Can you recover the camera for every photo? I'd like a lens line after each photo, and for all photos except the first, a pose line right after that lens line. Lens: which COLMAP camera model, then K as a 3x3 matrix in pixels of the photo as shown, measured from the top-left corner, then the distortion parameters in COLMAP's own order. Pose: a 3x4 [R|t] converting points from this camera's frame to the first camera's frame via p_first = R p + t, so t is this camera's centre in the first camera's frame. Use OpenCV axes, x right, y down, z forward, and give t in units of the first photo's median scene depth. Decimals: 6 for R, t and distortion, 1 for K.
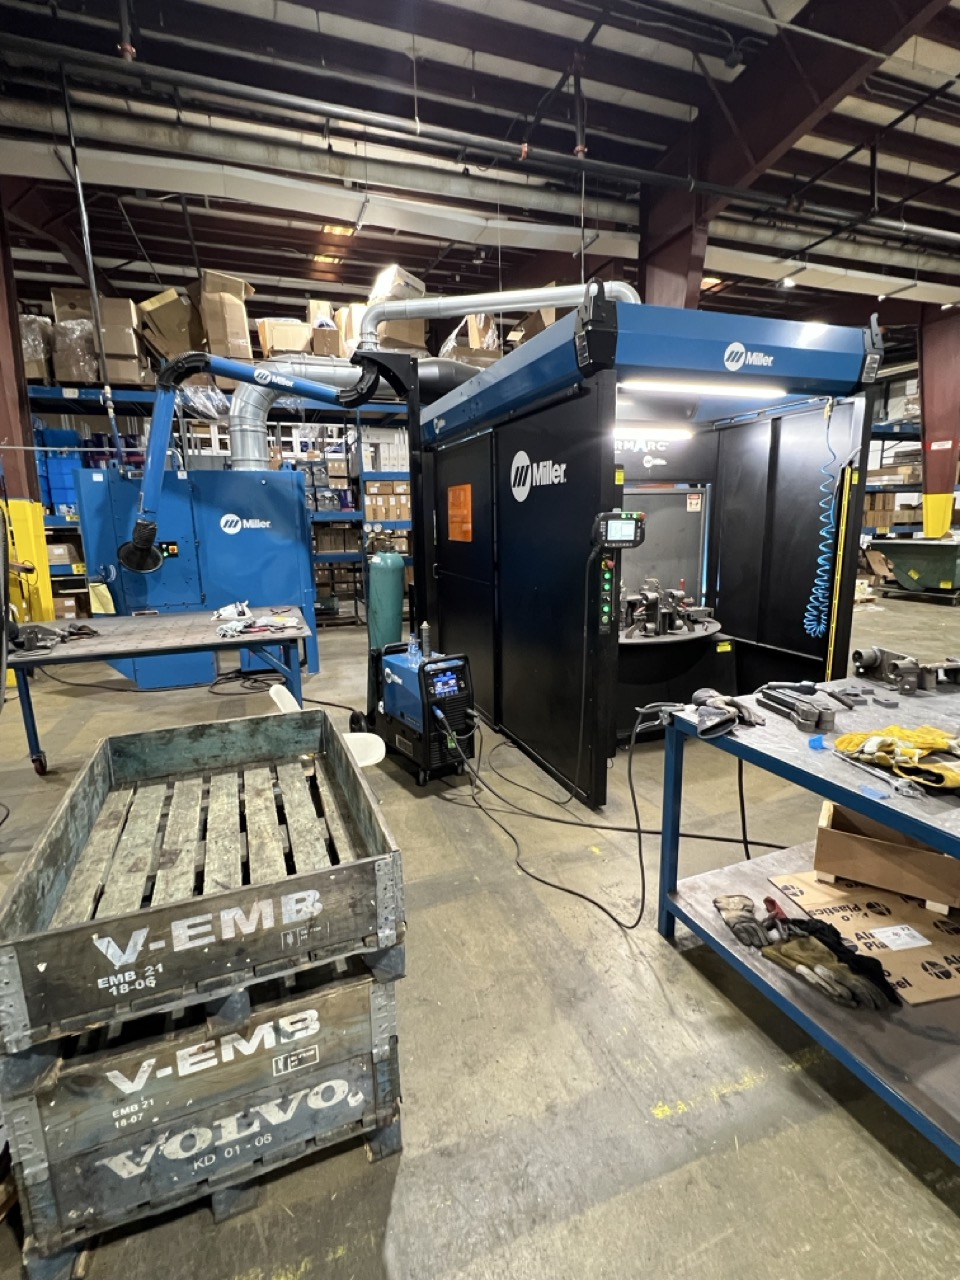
lens RADIAL K [[611.7, 0, 477.8], [0, 611.7, 641.7], [0, 0, 1]] dist [0.003250, 0.001121]
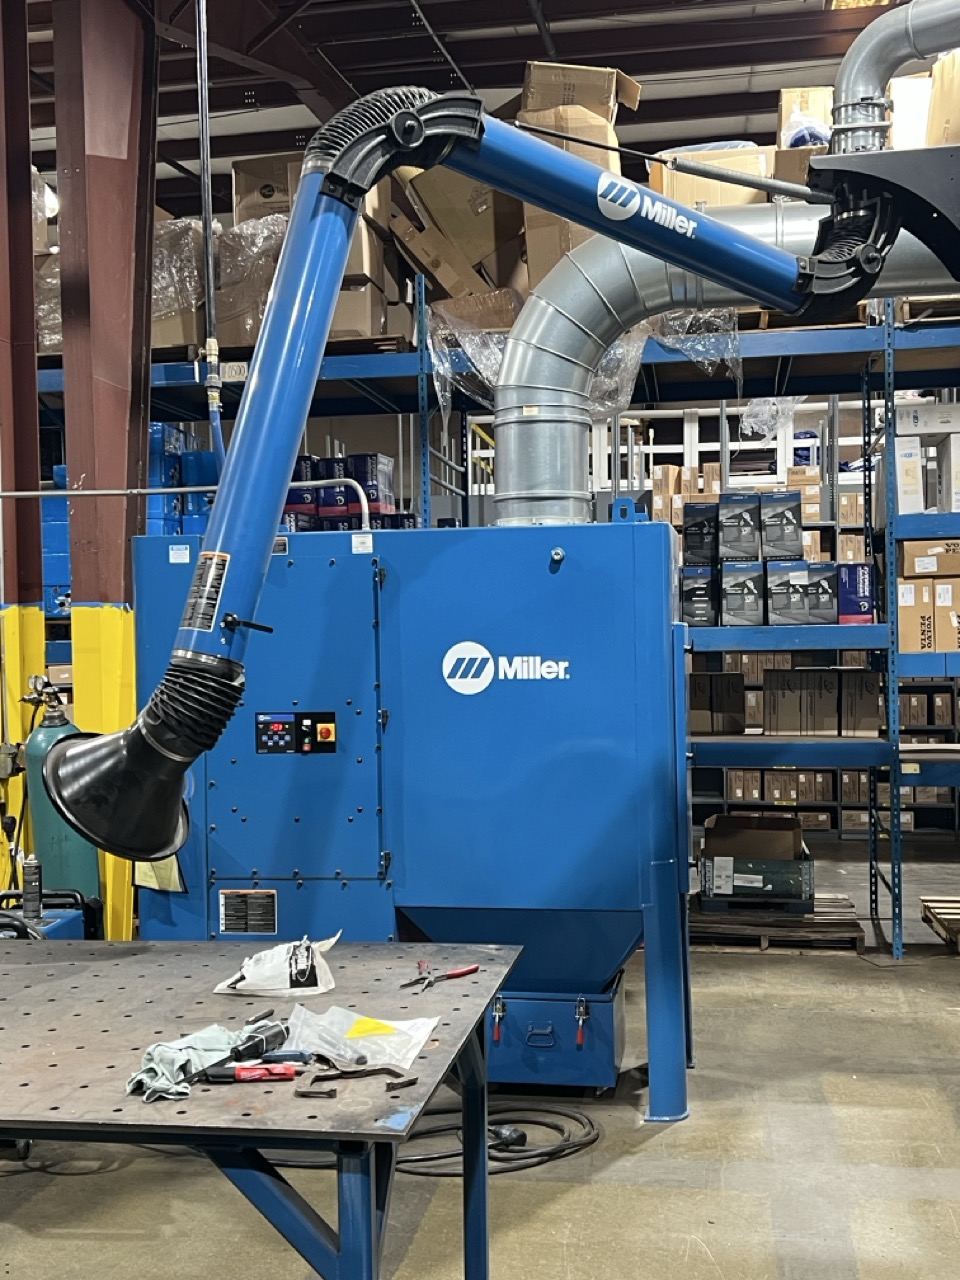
lens RADIAL K [[1452.3, 0, 480.7], [0, 1452.3, 645.6], [0, 0, 1]] dist [0.082719, 0.000000]
pose [[0.866173, 0.006845, -0.499698, 0.032903], [-0.097857, 0.982872, -0.156162, -0.059074], [0.490070, 0.184162, 0.852007, 0.217461]]
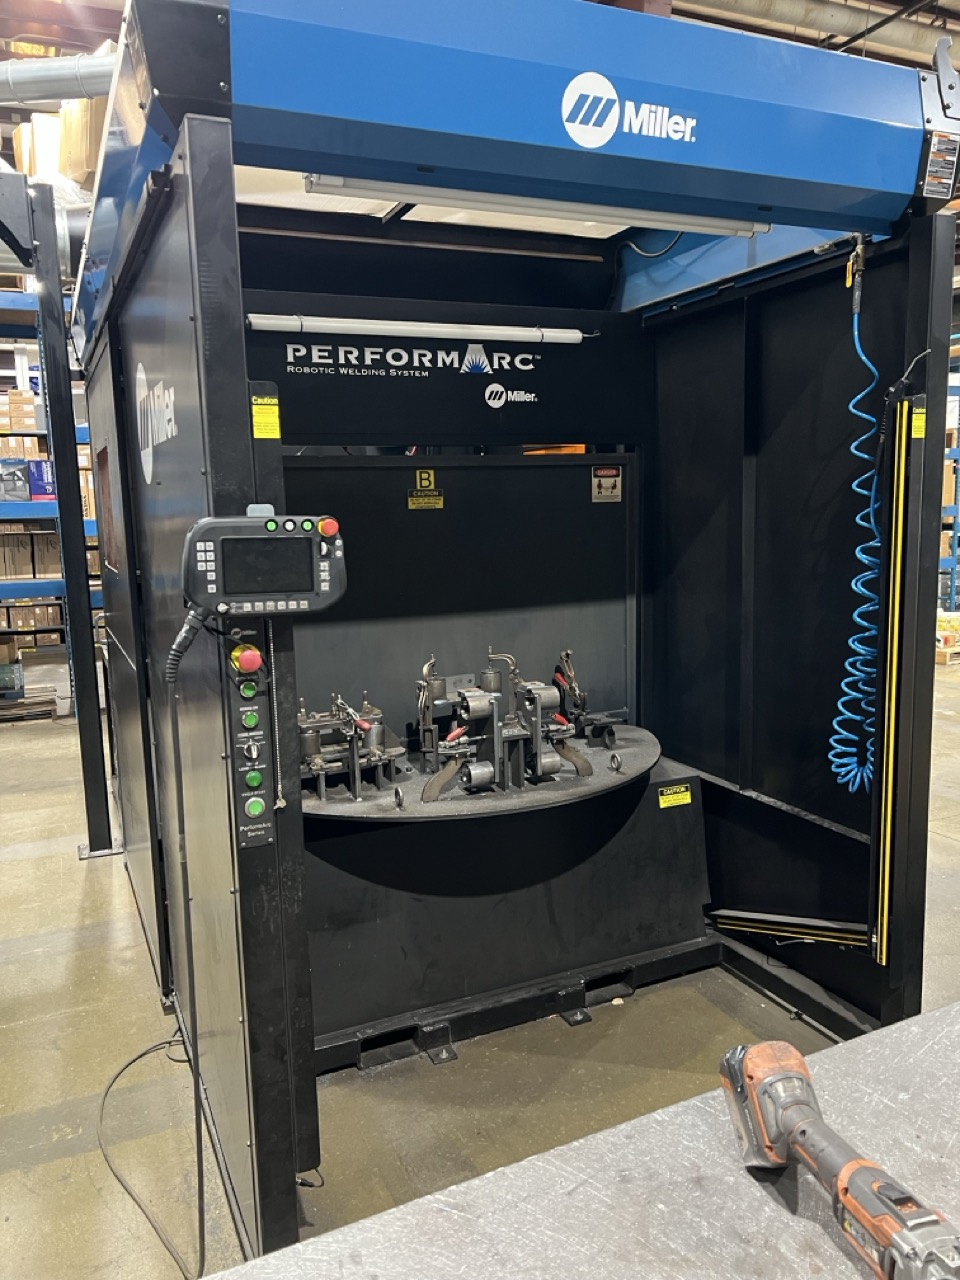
lens RADIAL K [[963.7, 0, 475.5], [0, 963.7, 642.0], [0, 0, 1]] dist [0.053025, -0.031458]
pose [[0.997710, -0.015776, 0.065773, 0.141358], [0.019645, 0.998088, -0.058599, -0.045441], [-0.064723, 0.059757, 0.996112, 0.193515]]
